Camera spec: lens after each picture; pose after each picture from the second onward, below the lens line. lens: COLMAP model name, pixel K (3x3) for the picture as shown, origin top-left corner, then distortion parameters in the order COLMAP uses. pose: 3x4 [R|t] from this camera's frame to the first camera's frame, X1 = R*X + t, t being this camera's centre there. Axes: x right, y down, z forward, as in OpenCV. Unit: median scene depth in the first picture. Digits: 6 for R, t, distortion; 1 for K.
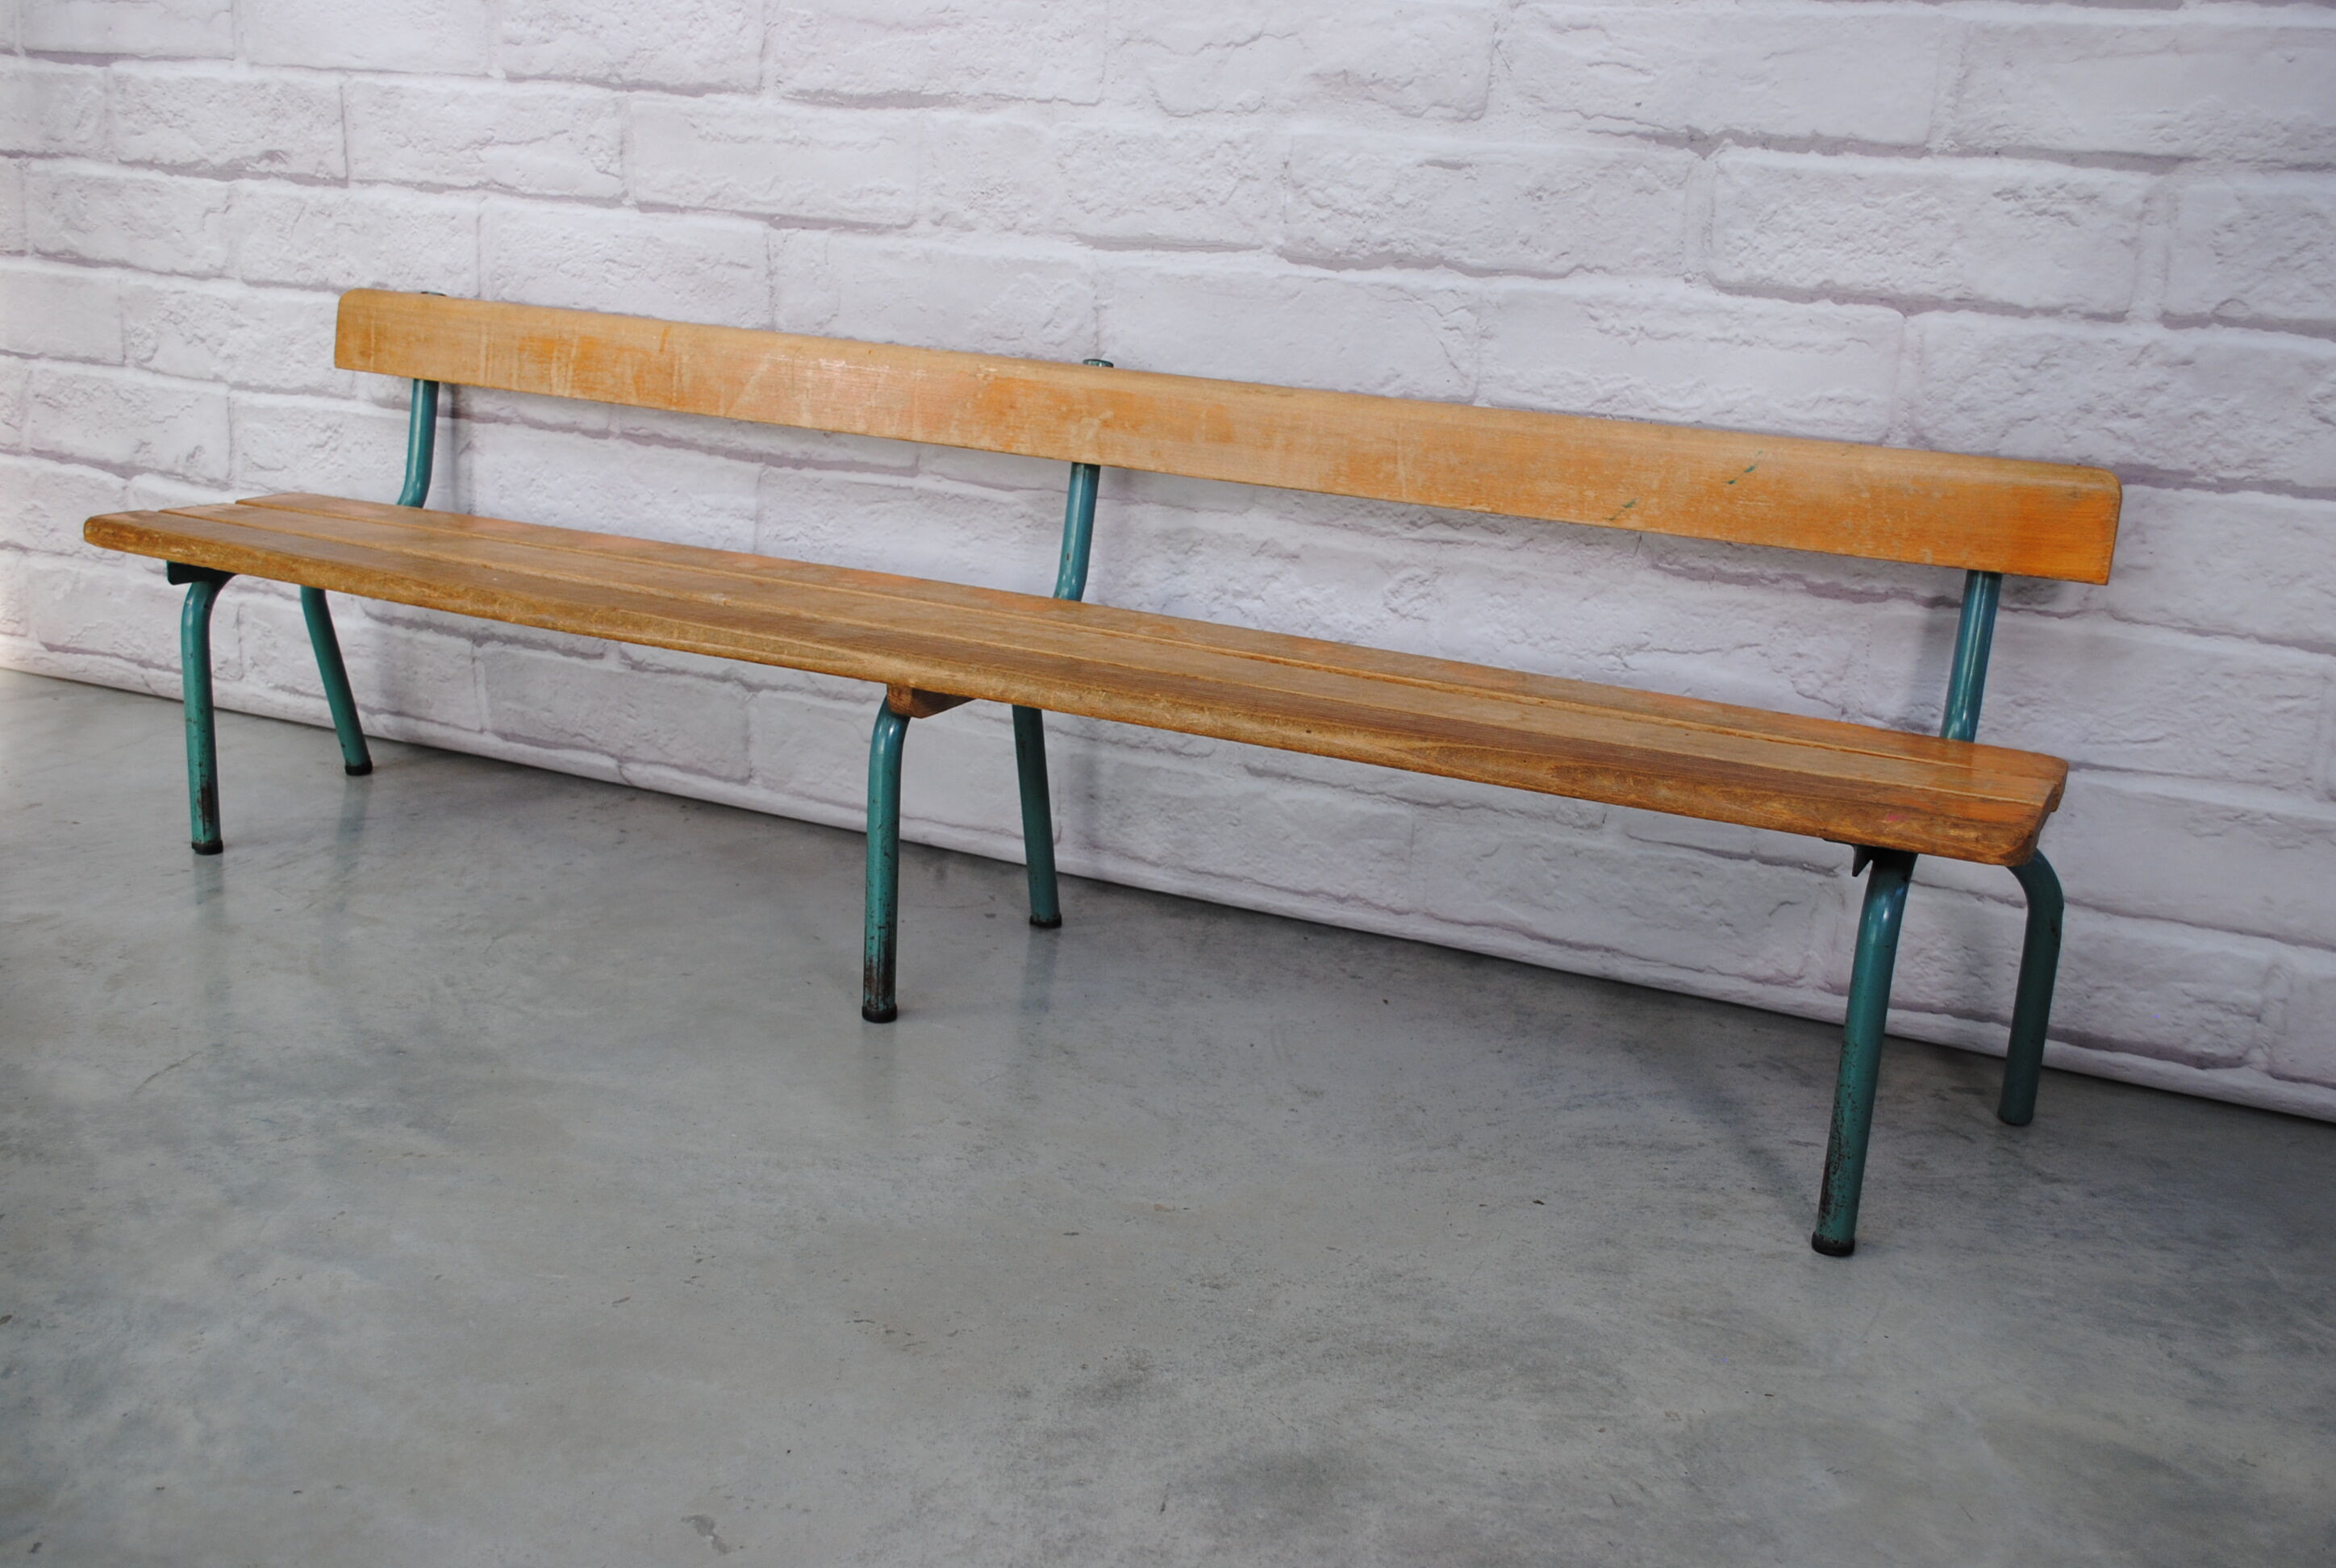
lens RADIAL K [[2301.4, 0, 1184.3], [0, 2301.4, 762.5], [0, 0, 1]] dist [-0.067484, 0.012710]
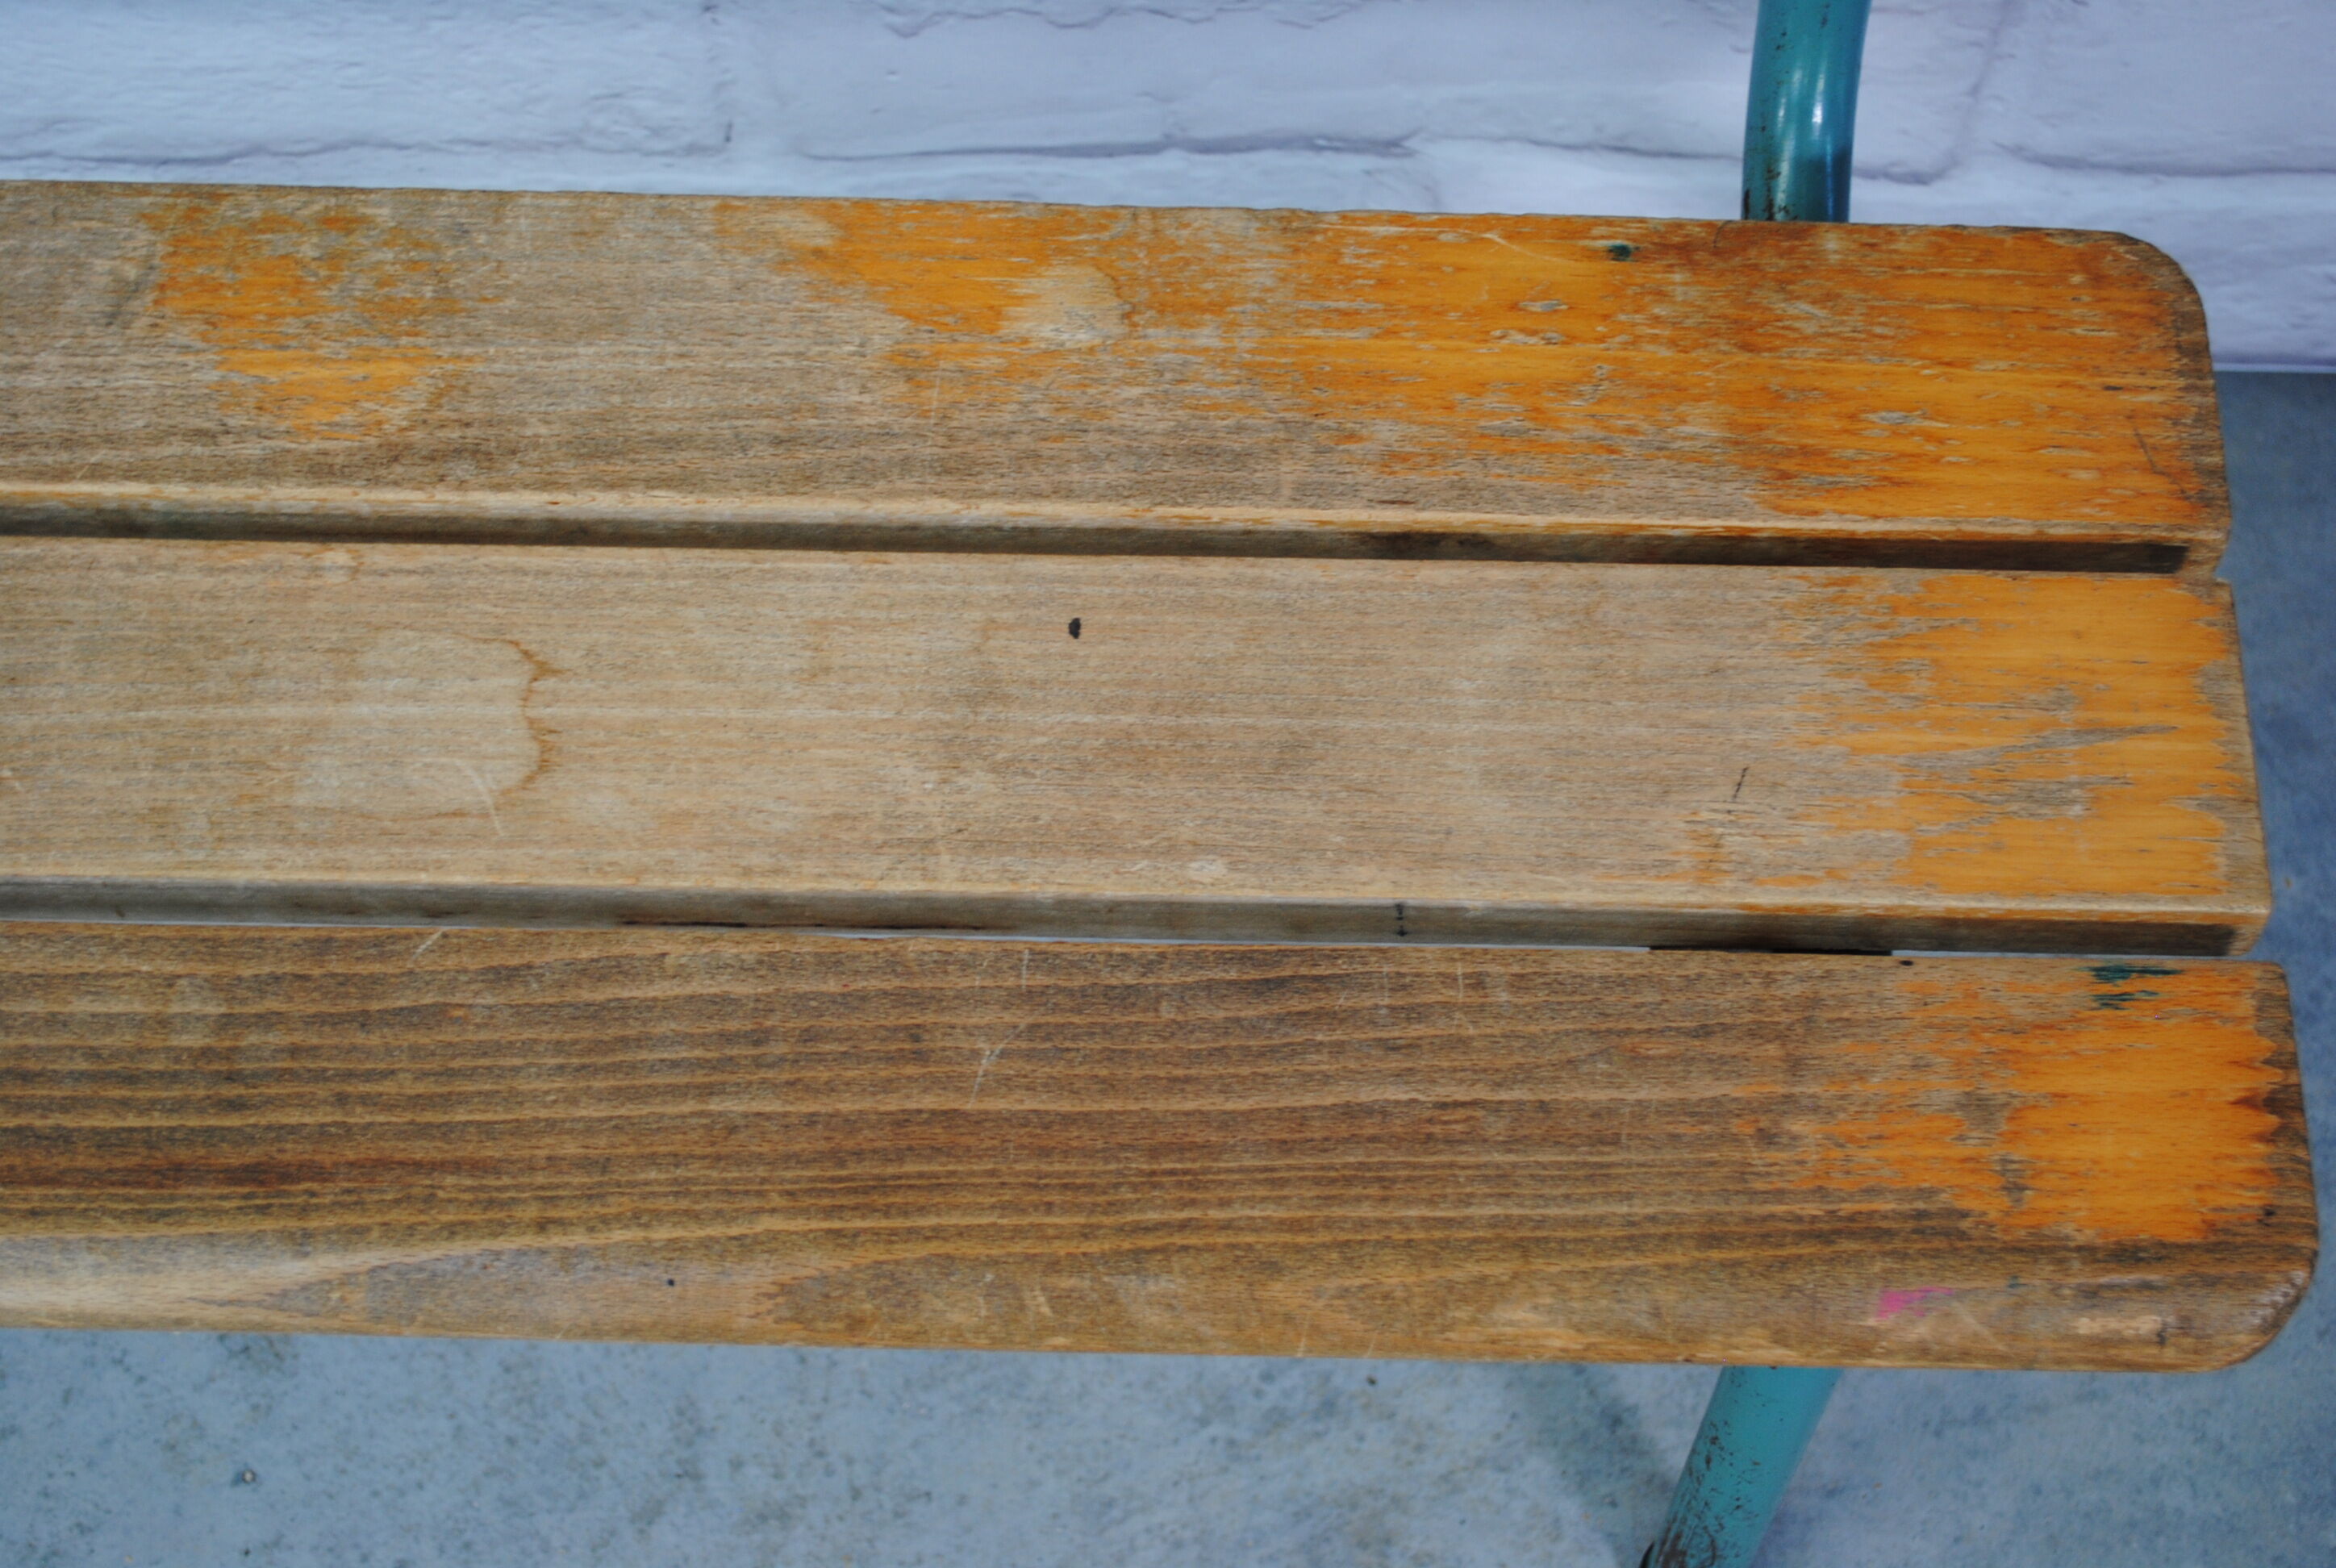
lens RADIAL K [[3579.6, 0, 1192.1], [0, 3579.6, 752.8], [0, 0, 1]] dist [-0.009426, -0.029605]
pose [[0.911817, -0.386113, 0.139667, 0.136411], [0.153466, 0.635984, 0.756289, -0.304606], [-0.380838, -0.668163, 0.639156, 0.577597]]
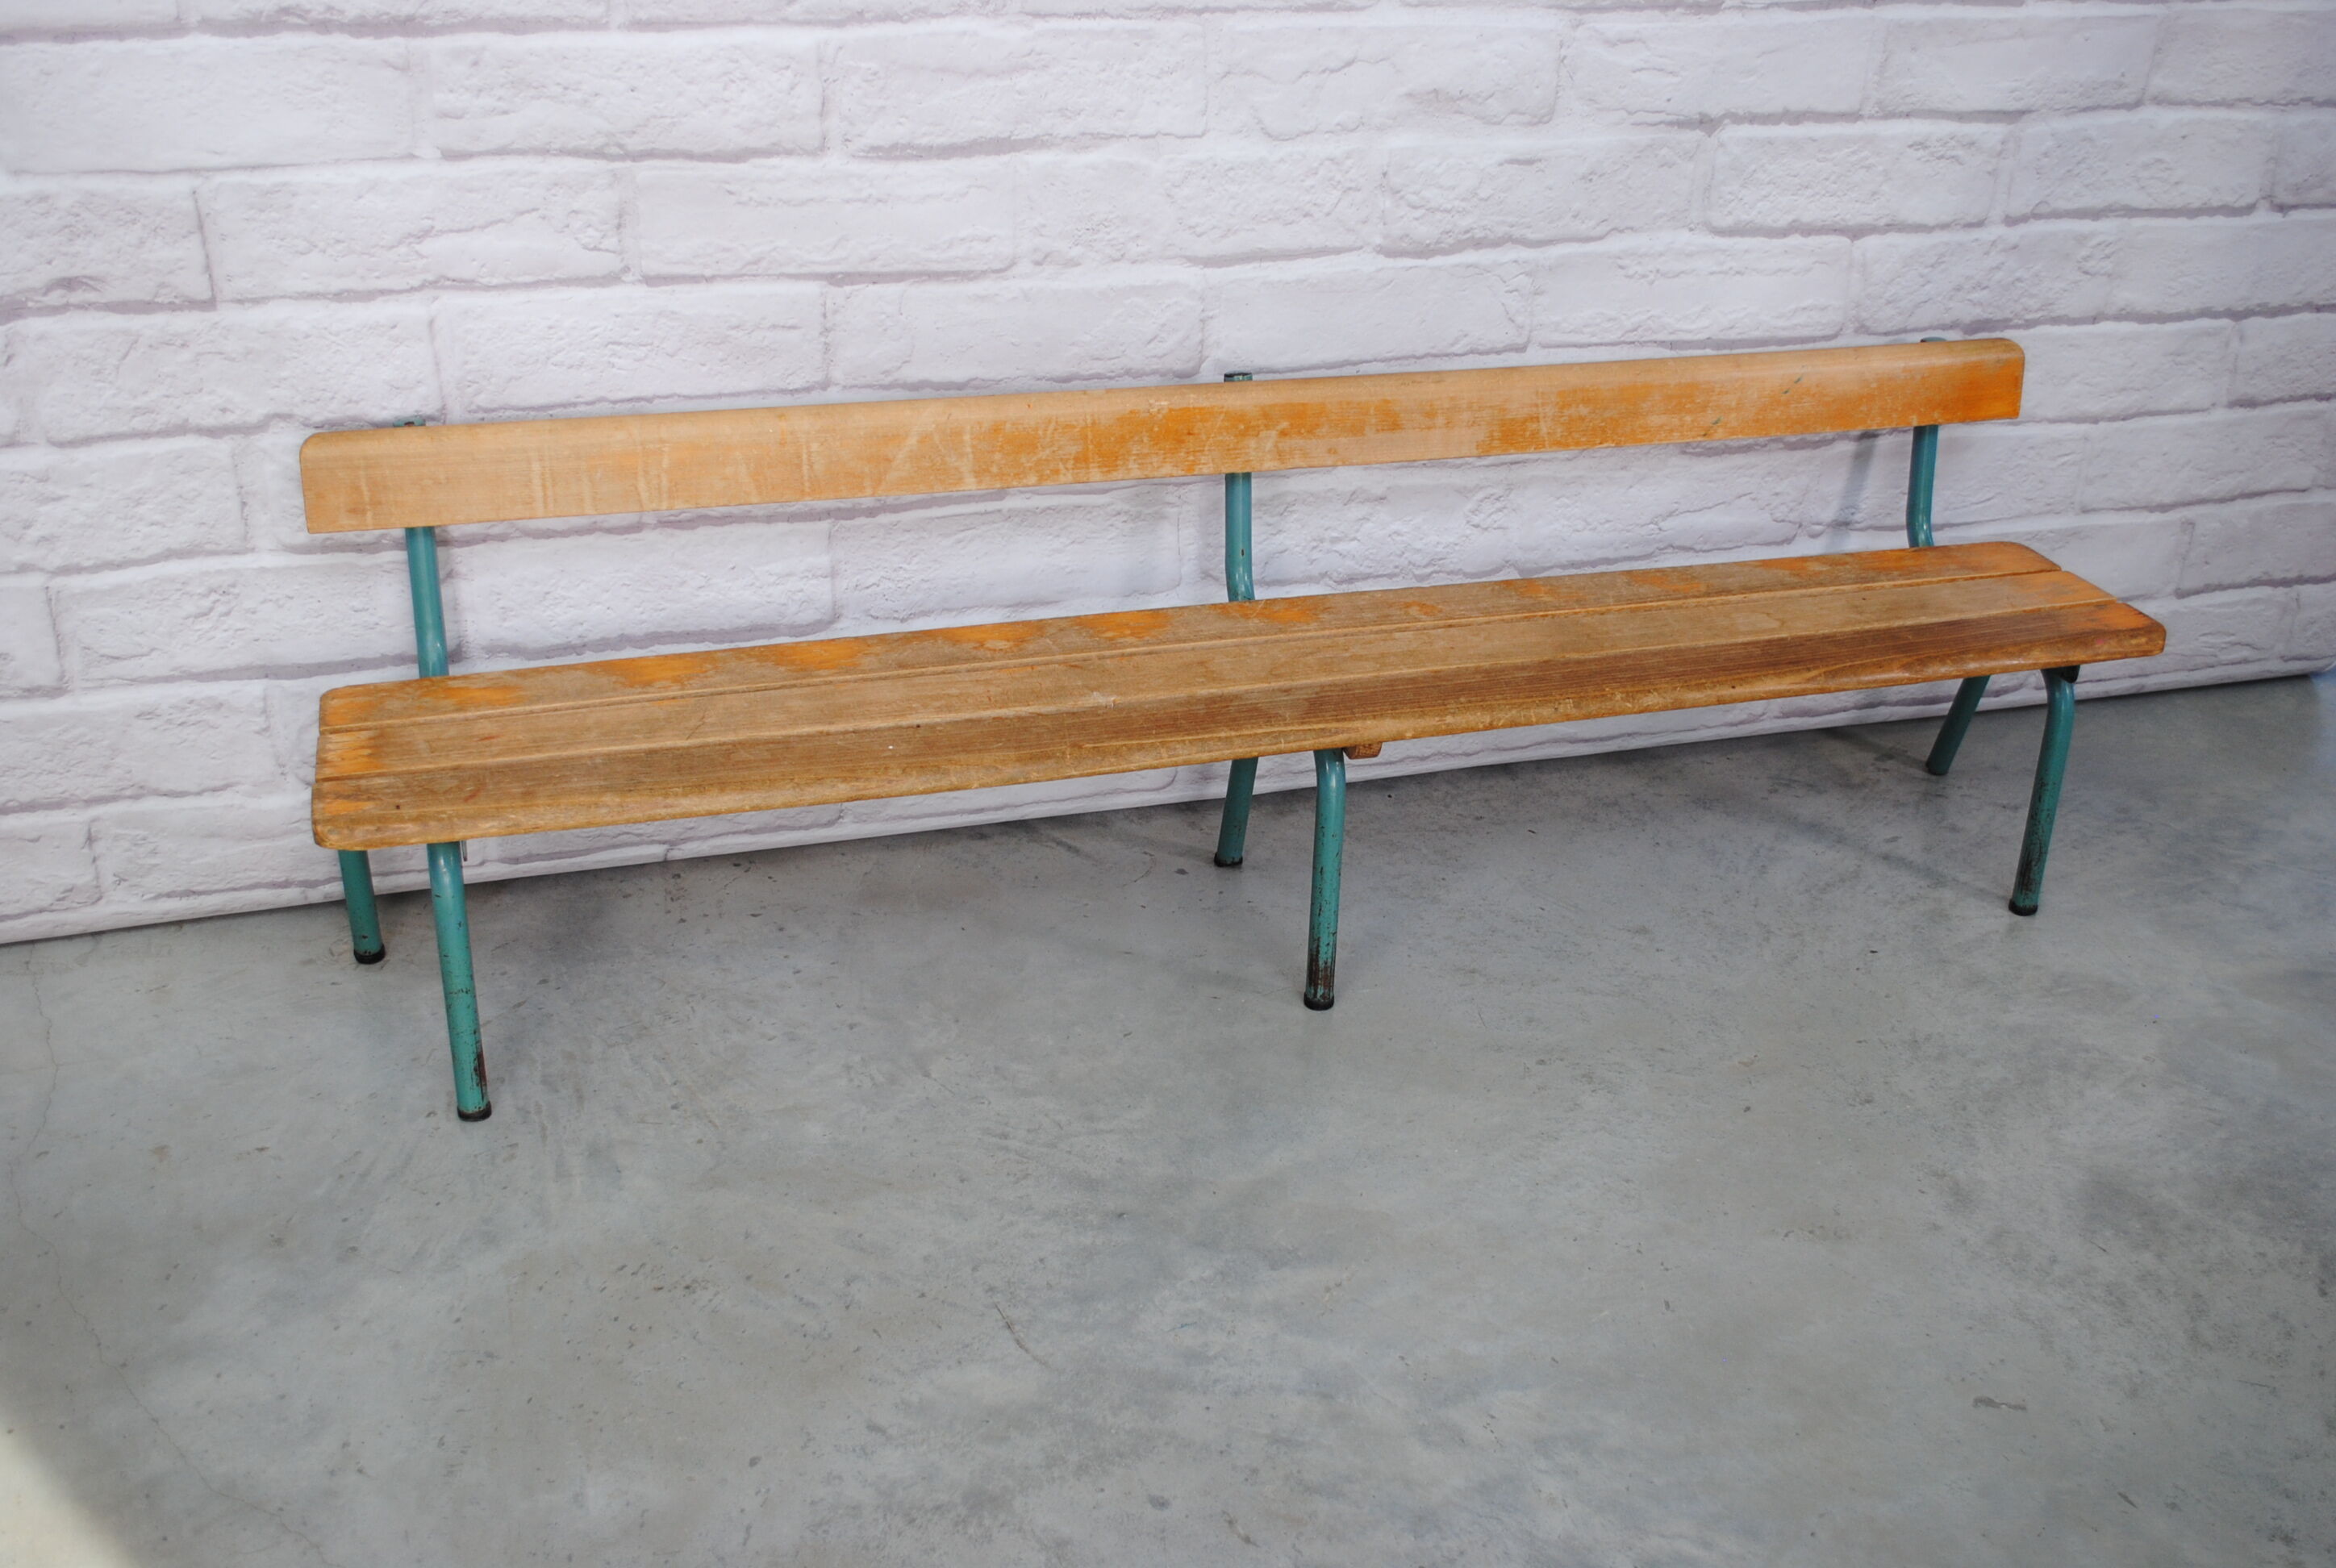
lens RADIAL K [[2371.8, 0, 1174.5], [0, 2371.8, 769.5], [0, 0, 1]] dist [-0.059962, 0.001440]
pose [[0.743531, -0.329356, 0.581967, -0.807996], [0.182539, 0.937209, 0.297186, -0.351895], [-0.643304, -0.114735, 0.756965, 0.152987]]
